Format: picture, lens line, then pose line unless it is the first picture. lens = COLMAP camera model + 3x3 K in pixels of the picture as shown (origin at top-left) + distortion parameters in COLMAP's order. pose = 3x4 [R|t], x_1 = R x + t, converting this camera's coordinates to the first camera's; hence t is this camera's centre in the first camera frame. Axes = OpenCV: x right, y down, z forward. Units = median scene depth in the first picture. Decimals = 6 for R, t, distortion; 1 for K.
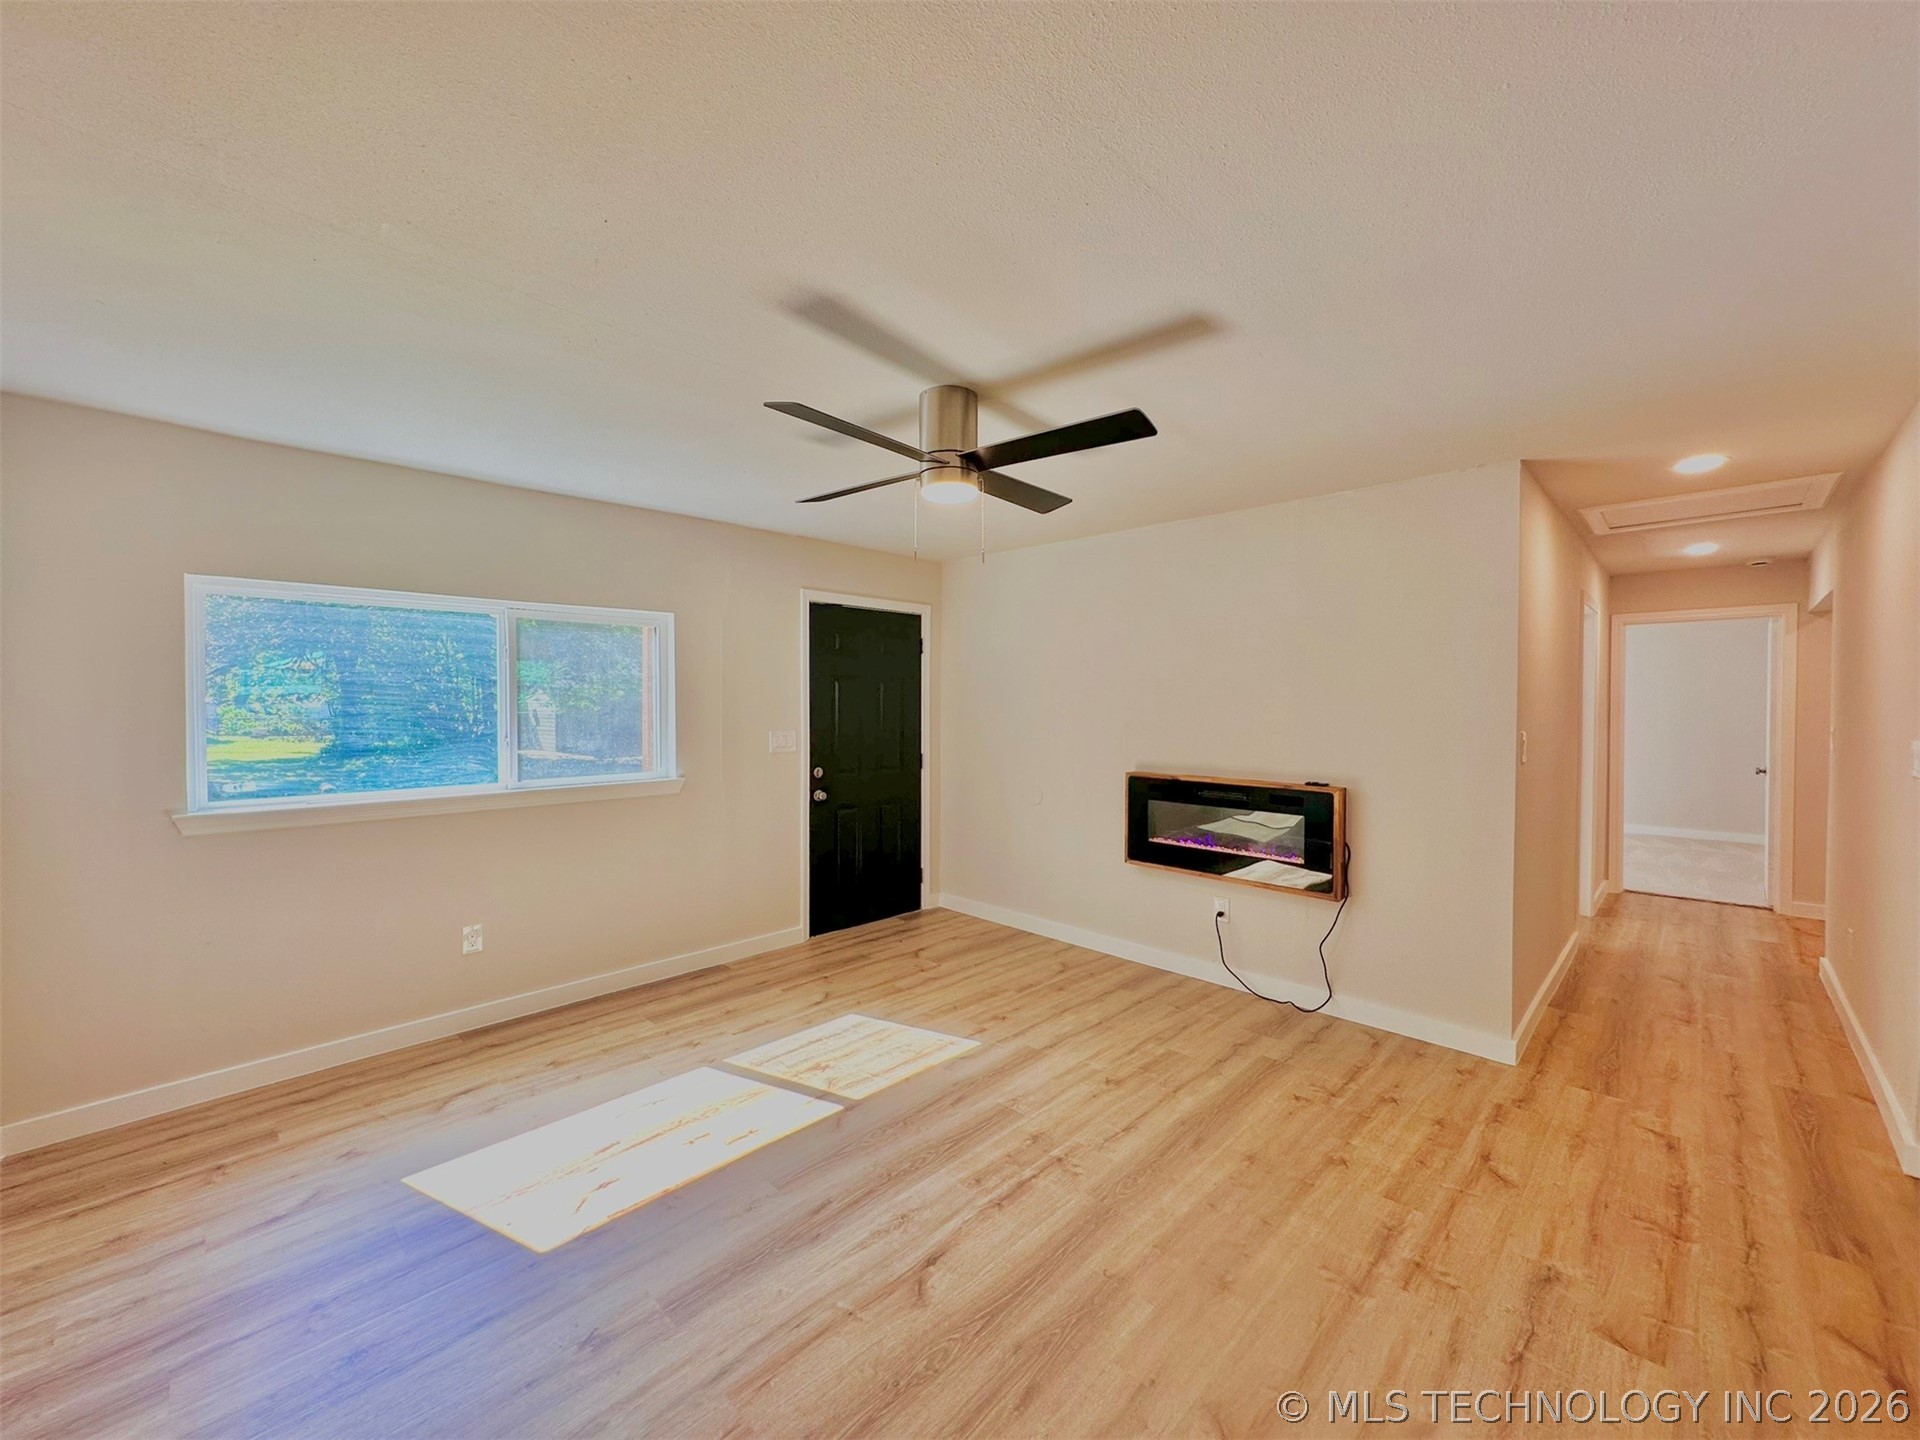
lens RADIAL K [[760.6, 0, 959.9], [0, 760.6, 714.7], [0, 0, 1]] dist [-0.001140, 0.000700]
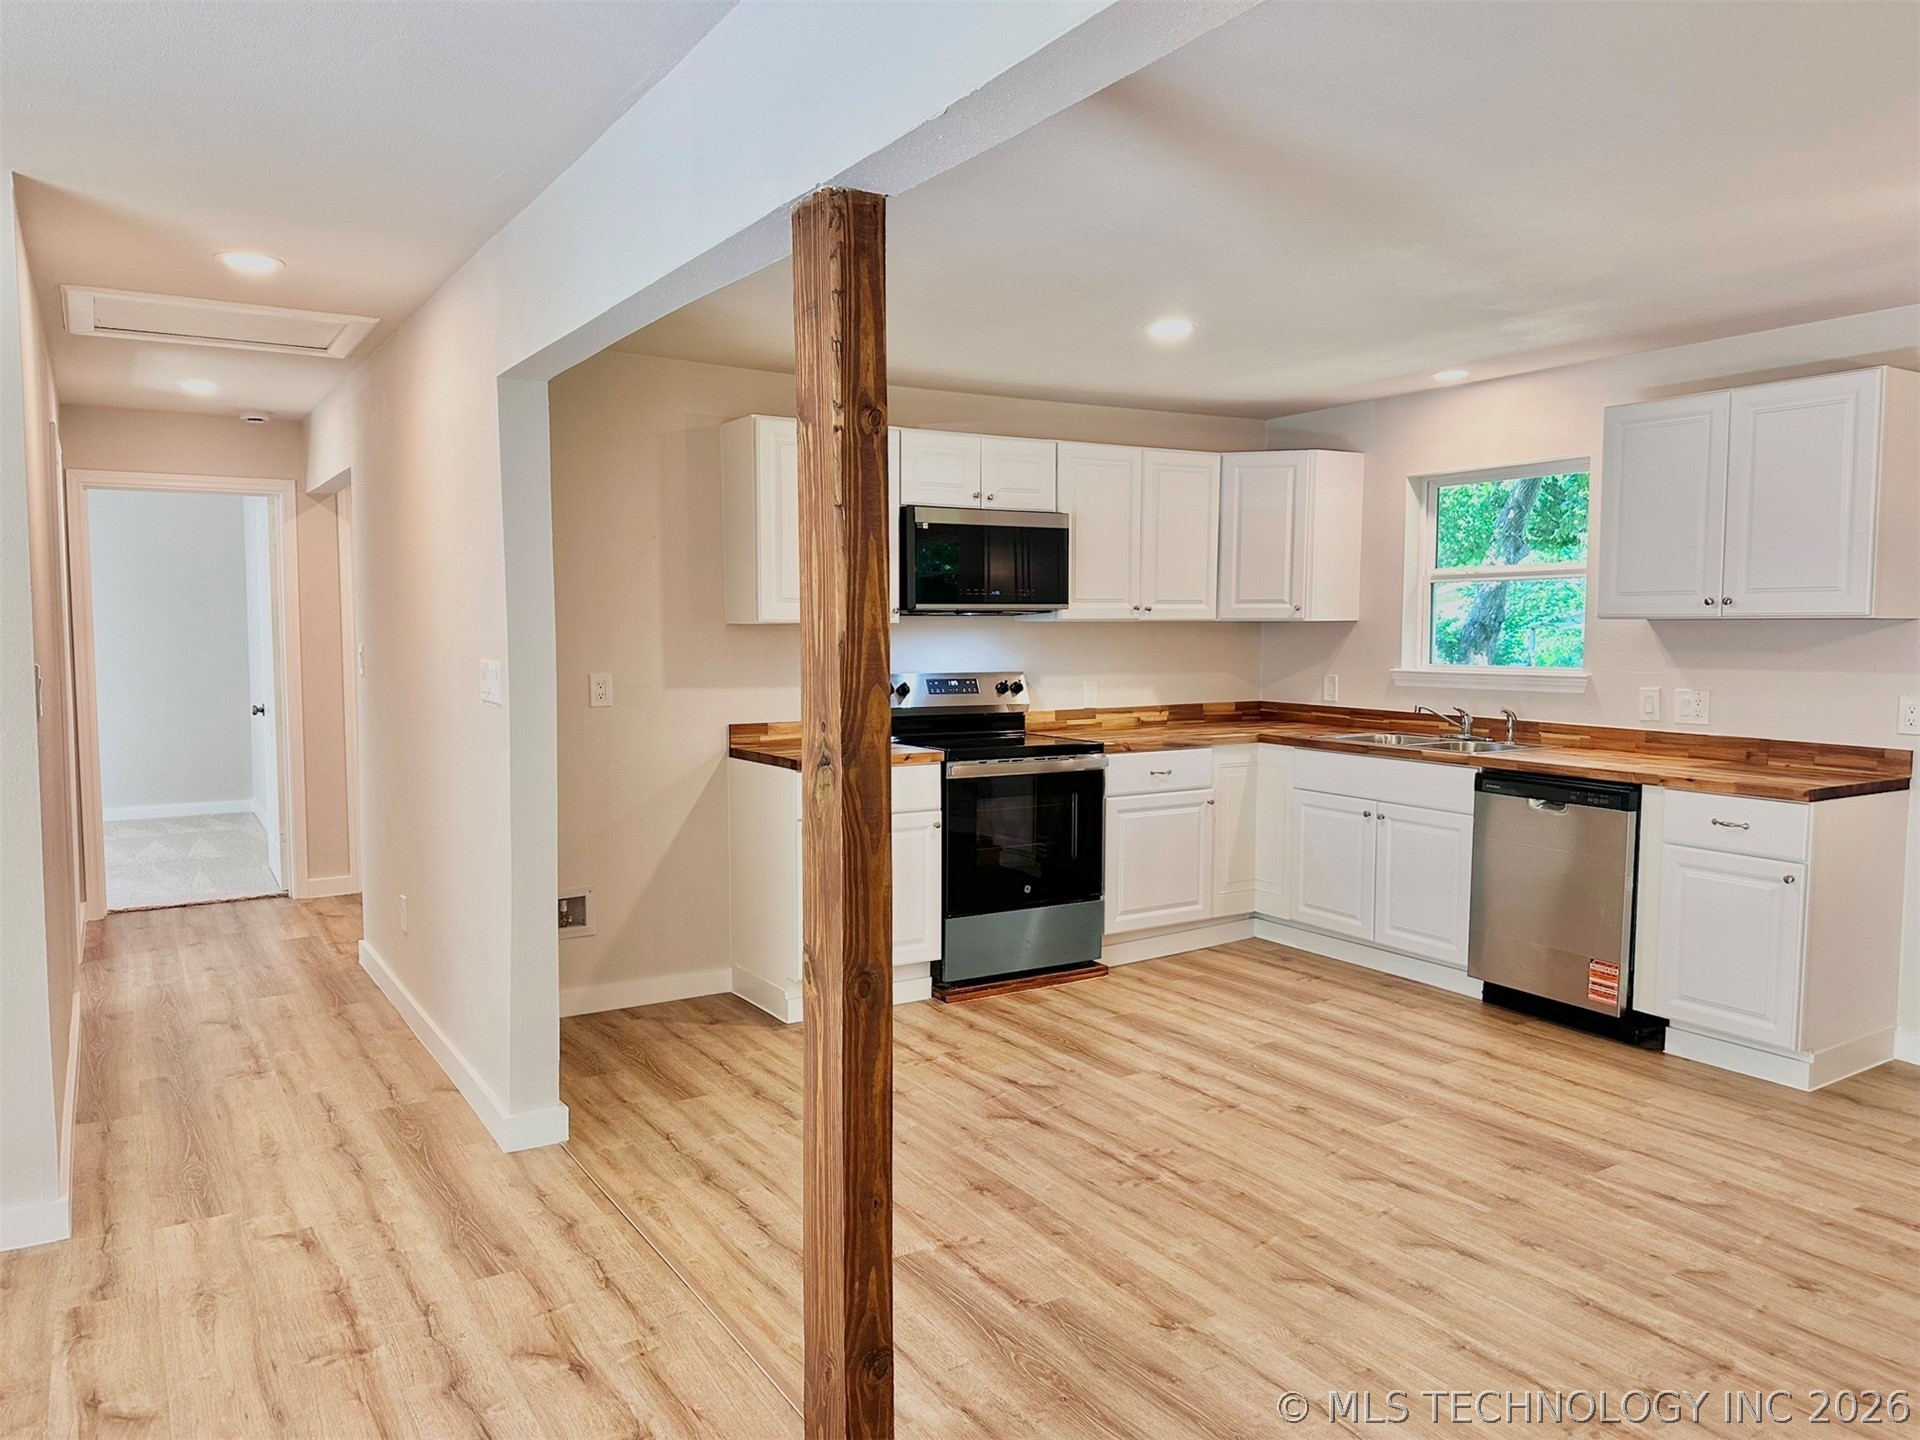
lens RADIAL K [[1342.8, 0, 960.0], [0, 1342.8, 720.0], [0, 0, 1]] dist [0.094728, -0.126787]
pose [[0.232653, -0.070973, 0.969967, -0.083509], [0.011895, 0.997467, 0.070132, 0.000978], [-0.972487, -0.004778, 0.232908, 0.083201]]
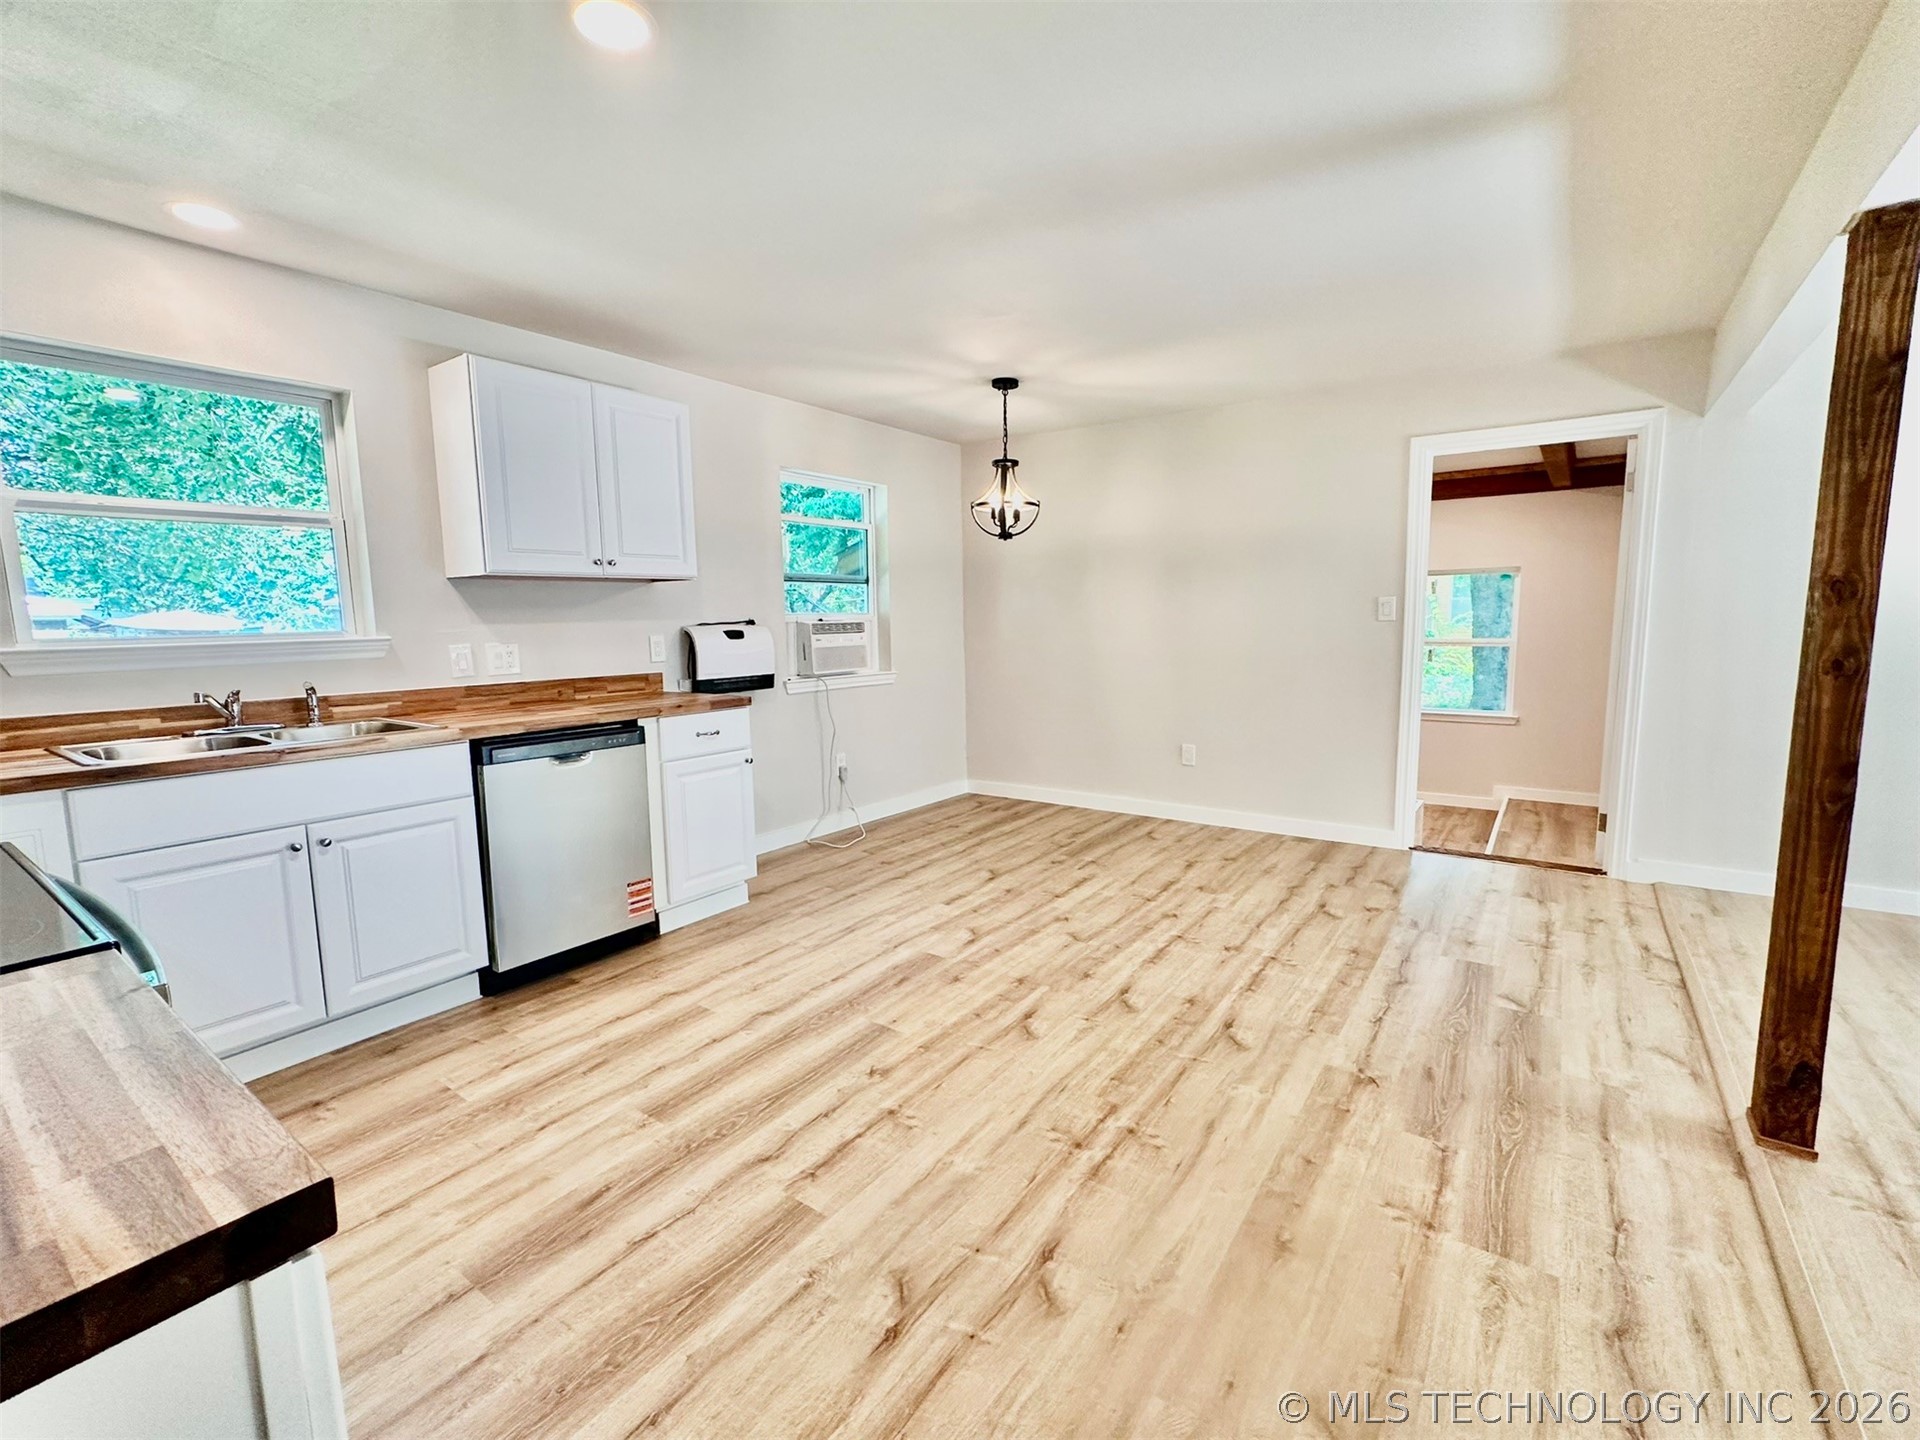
lens RADIAL K [[839.1, 0, 959.8], [0, 839.1, 716.9], [0, 0, 1]] dist [-0.001766, 0.000380]
pose [[-0.988166, 0.033278, -0.149732, 1.100462], [0.012965, 0.990809, 0.134647, 0.038924], [0.152837, 0.131113, -0.979515, 0.704875]]
